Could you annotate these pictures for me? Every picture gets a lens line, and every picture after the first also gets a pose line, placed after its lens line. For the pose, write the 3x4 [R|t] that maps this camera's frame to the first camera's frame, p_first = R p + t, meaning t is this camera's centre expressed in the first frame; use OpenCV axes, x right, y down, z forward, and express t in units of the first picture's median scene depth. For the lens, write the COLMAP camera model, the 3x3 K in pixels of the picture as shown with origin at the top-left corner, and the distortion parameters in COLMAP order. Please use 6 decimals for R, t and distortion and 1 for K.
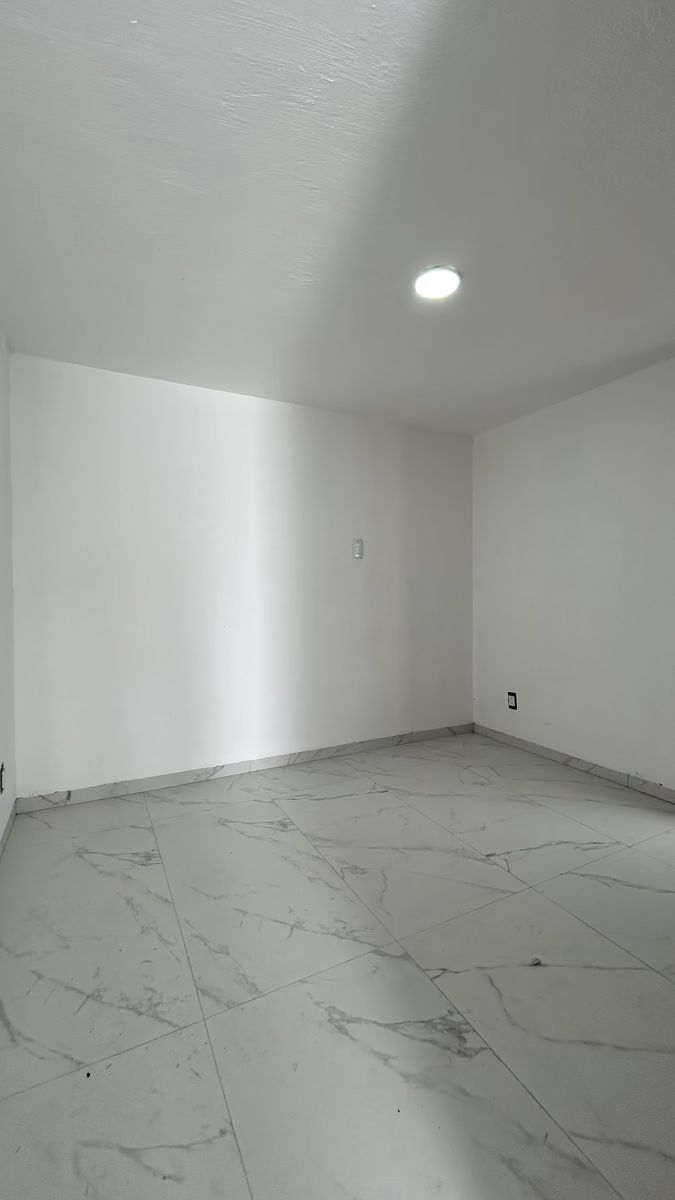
lens RADIAL K [[480.3, 0, 345.0], [0, 480.3, 599.3], [0, 0, 1]] dist [-0.001338, -0.000883]
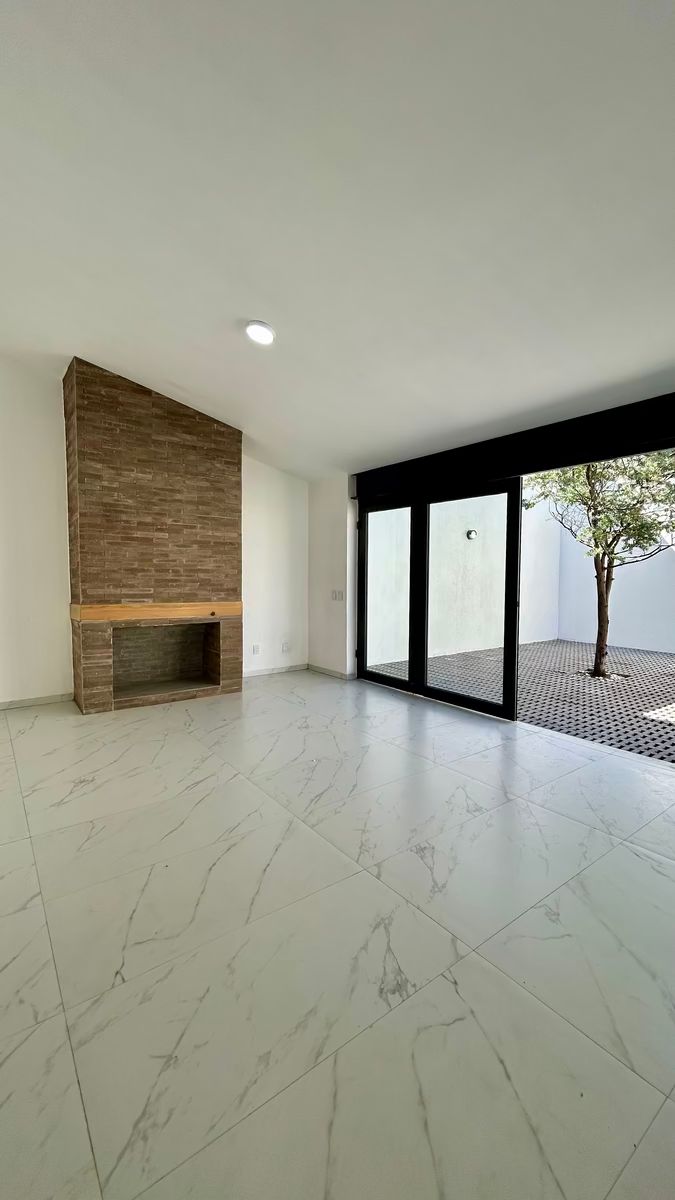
lens RADIAL K [[480.3, 0, 331.8], [0, 480.3, 599.1], [0, 0, 1]] dist [-0.001338, -0.000883]
pose [[0.150788, 0.043489, -0.987609, 1.421698], [-0.016583, 0.999003, 0.041459, -0.195503], [0.988427, 0.010126, 0.151359, 0.610326]]
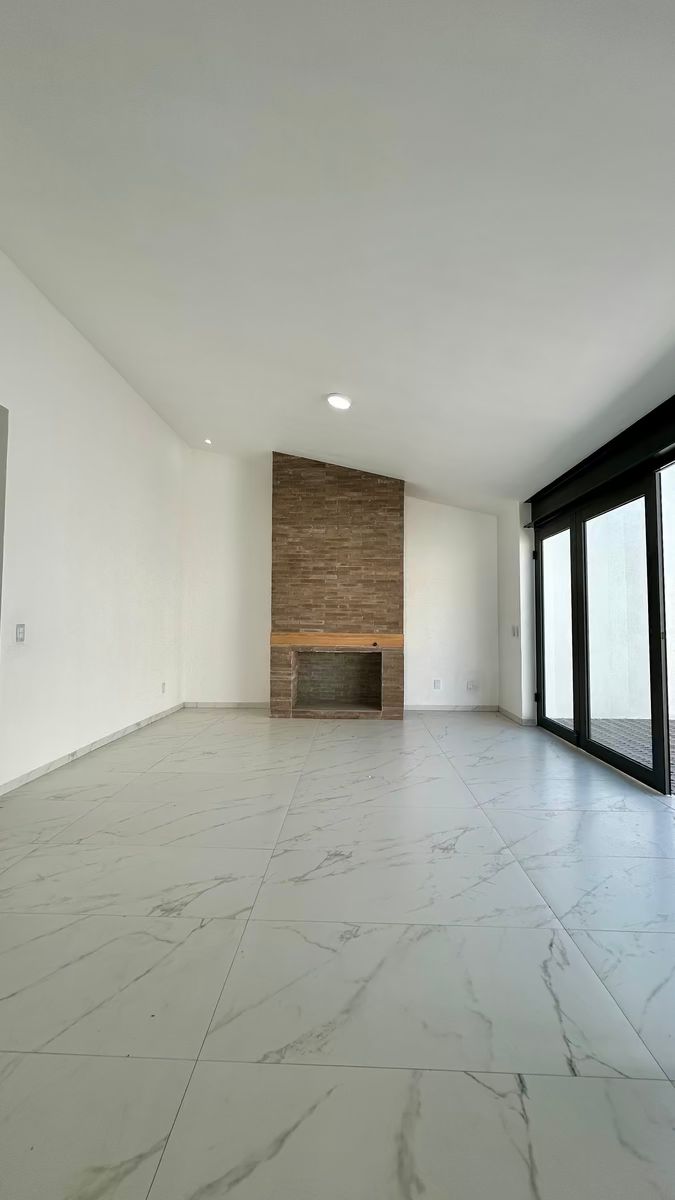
lens RADIAL K [[480.3, 0, 340.7], [0, 480.3, 602.1], [0, 0, 1]] dist [-0.001338, -0.000883]
pose [[-0.499676, -0.051547, -0.864678, 1.366161], [-0.021201, 0.998657, -0.047283, -0.058821], [0.865953, -0.005294, -0.500097, 2.276794]]
